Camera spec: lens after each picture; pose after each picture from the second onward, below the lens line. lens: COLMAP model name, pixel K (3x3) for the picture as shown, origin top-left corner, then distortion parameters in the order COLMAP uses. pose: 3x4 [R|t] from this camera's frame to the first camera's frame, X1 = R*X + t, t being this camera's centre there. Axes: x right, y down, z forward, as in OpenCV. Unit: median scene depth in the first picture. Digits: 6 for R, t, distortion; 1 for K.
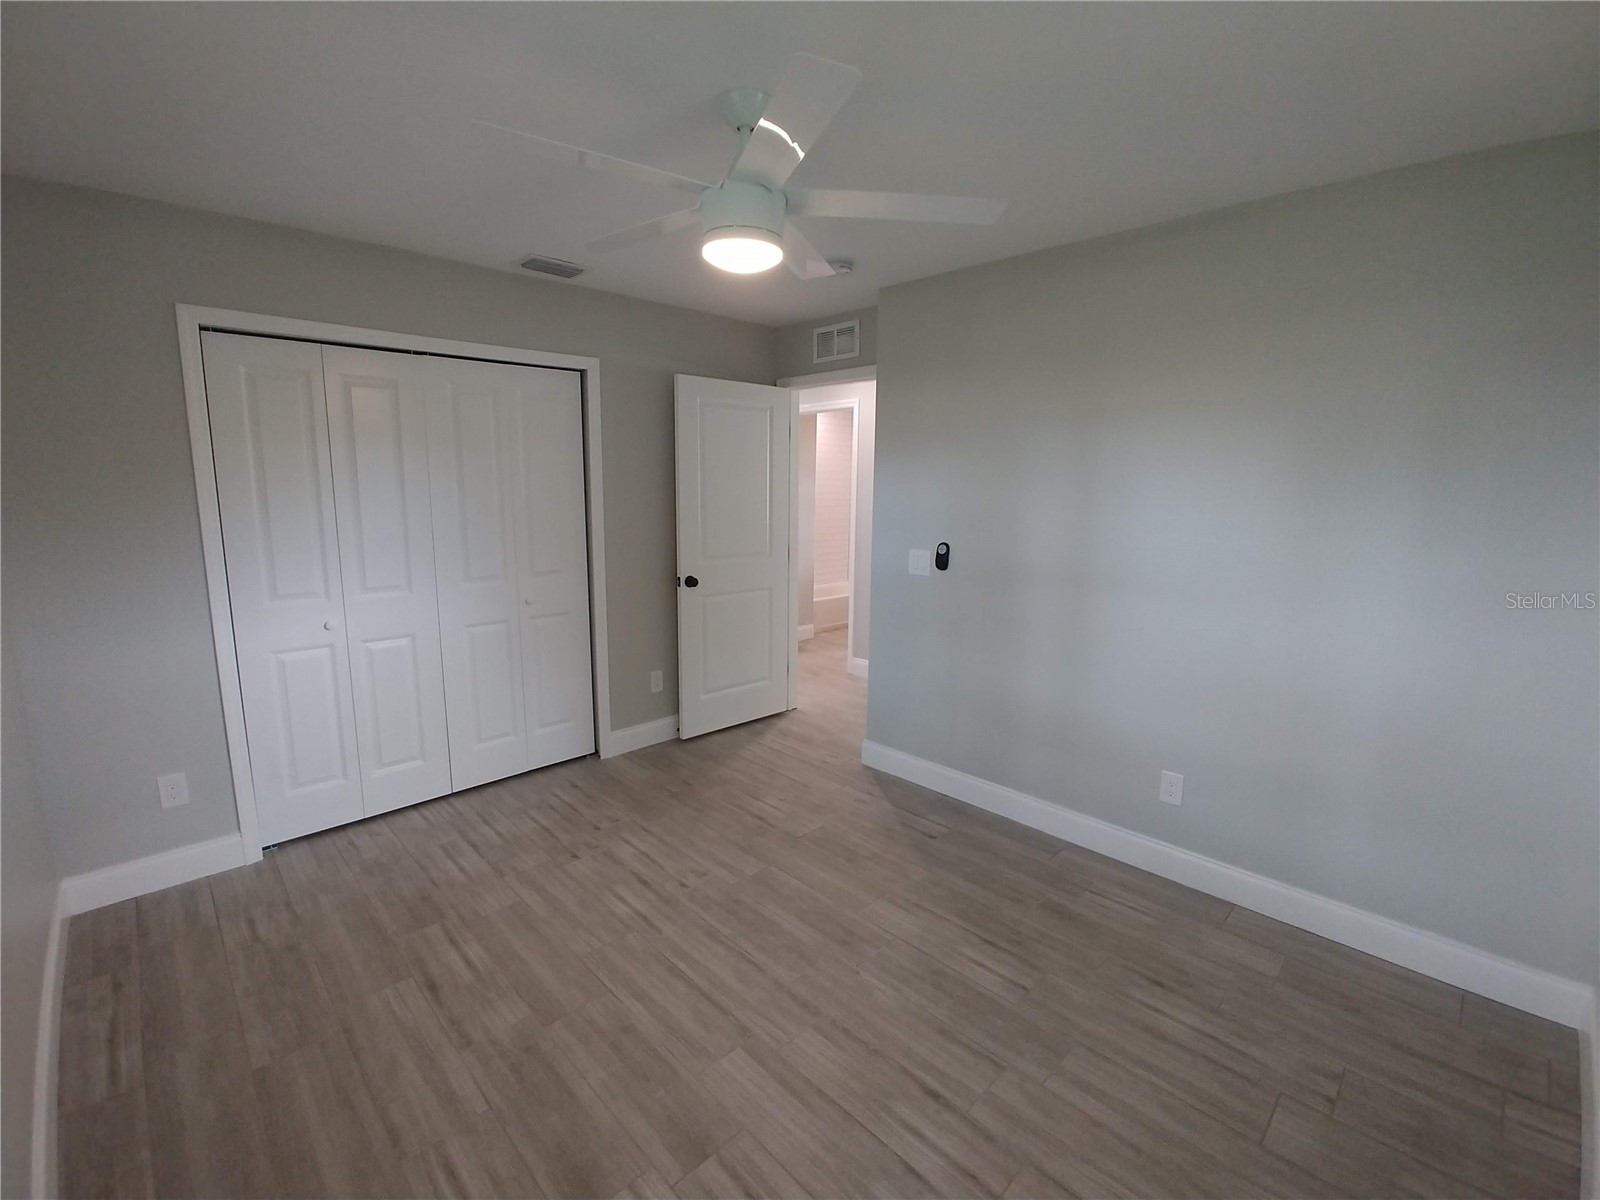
lens RADIAL K [[694.1, 0, 785.6], [0, 694.1, 597.8], [0, 0, 1]] dist [-0.024544, 0.000396]
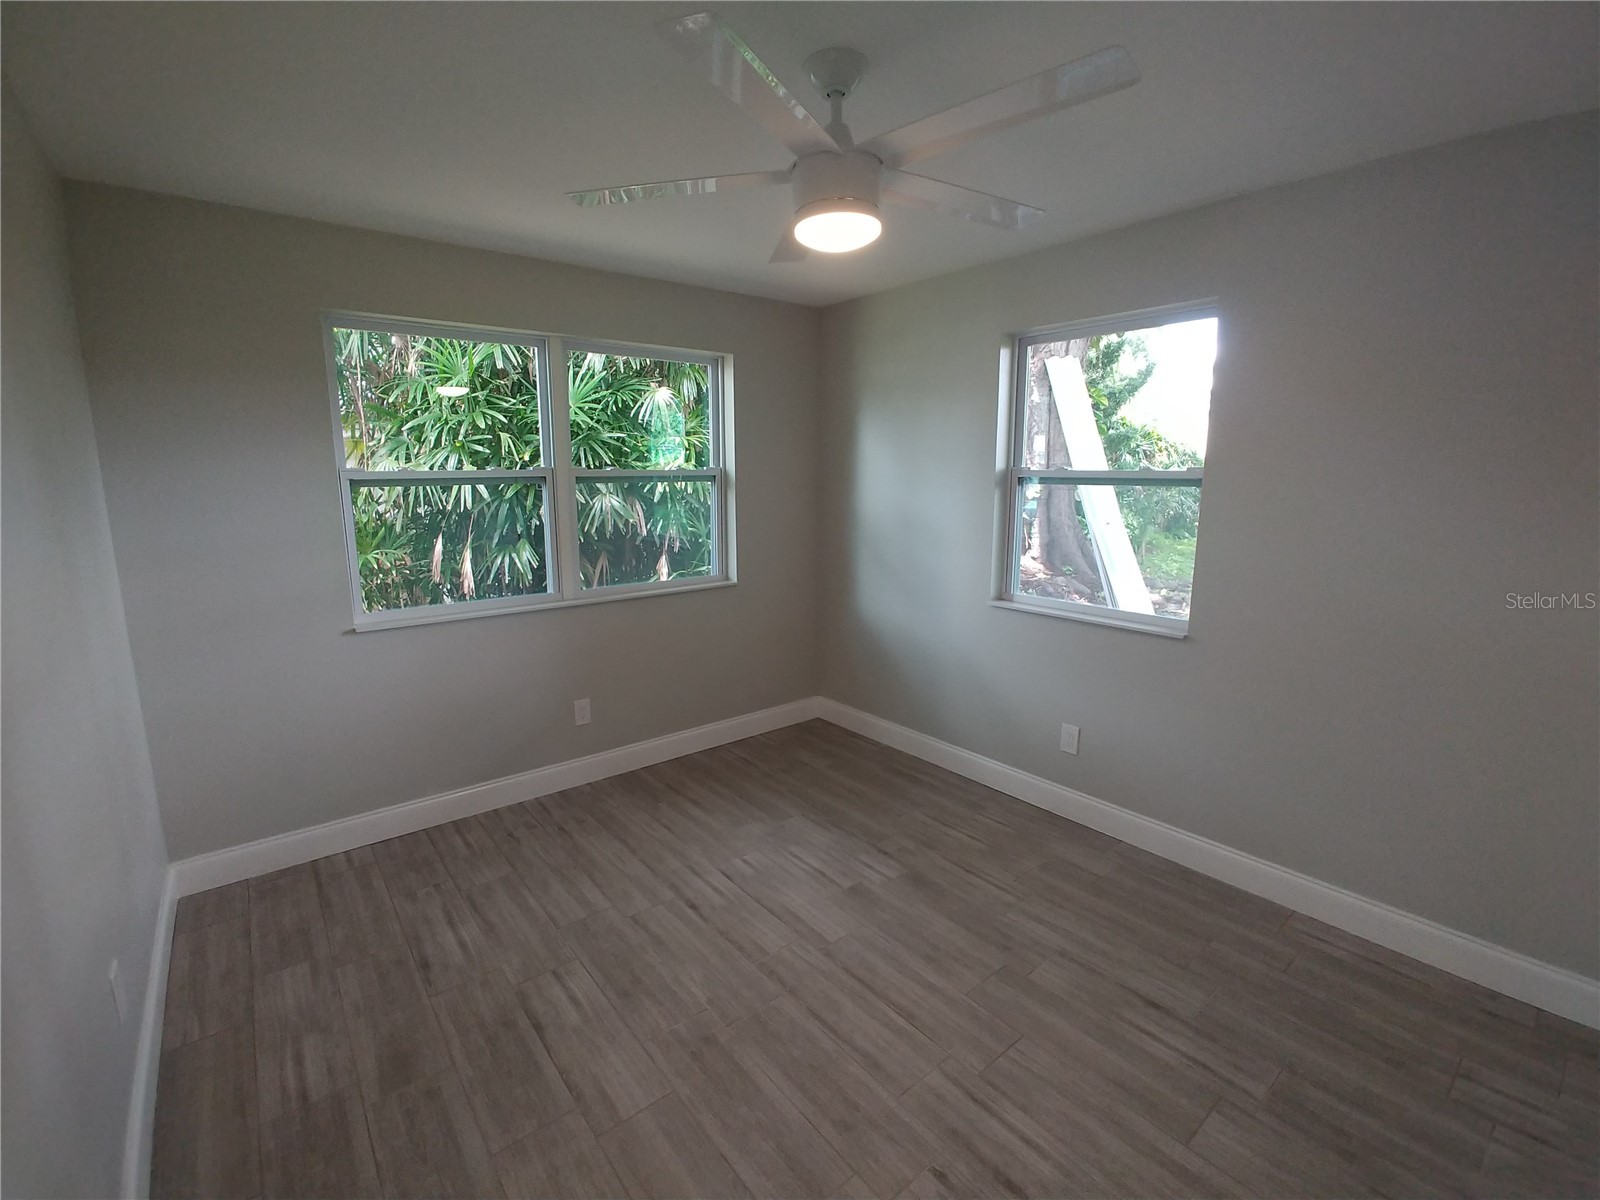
lens RADIAL K [[694.1, 0, 785.6], [0, 694.1, 597.8], [0, 0, 1]] dist [-0.024544, 0.000396]
pose [[-0.995560, -0.022117, 0.091495, -0.076914], [0.010158, 0.941084, 0.338020, -0.302742], [-0.093581, 0.337449, -0.936681, 1.770840]]
